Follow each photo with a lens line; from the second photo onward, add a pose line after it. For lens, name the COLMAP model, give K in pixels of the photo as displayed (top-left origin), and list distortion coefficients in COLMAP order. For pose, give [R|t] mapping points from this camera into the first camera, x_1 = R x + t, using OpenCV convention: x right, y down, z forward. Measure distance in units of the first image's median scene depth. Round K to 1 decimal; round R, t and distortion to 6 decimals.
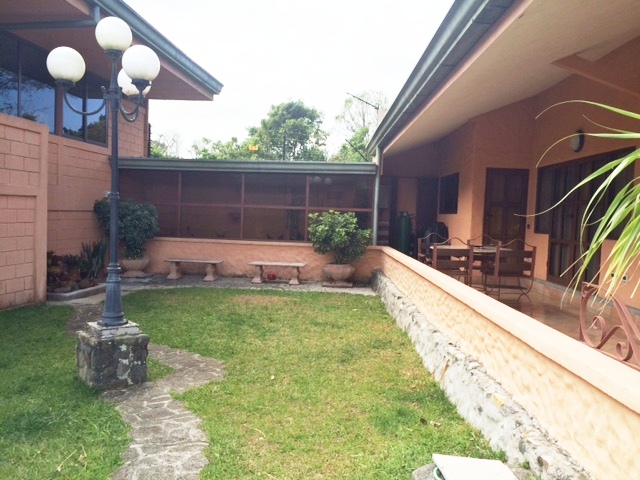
lens RADIAL K [[549.4, 0, 320.0], [0, 549.4, 240.0], [0, 0, 1]] dist [0.069381, -0.090764]
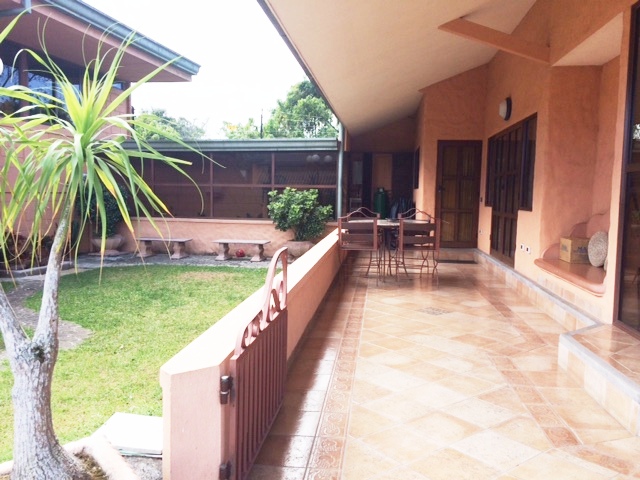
lens RADIAL K [[549.4, 0, 320.0], [0, 549.4, 240.0], [0, 0, 1]] dist [0.069381, -0.090764]
pose [[0.995273, -0.012080, -0.096366, 0.166553], [0.015596, 0.999236, 0.035823, 0.006689], [0.095860, -0.037157, 0.994701, 0.002043]]
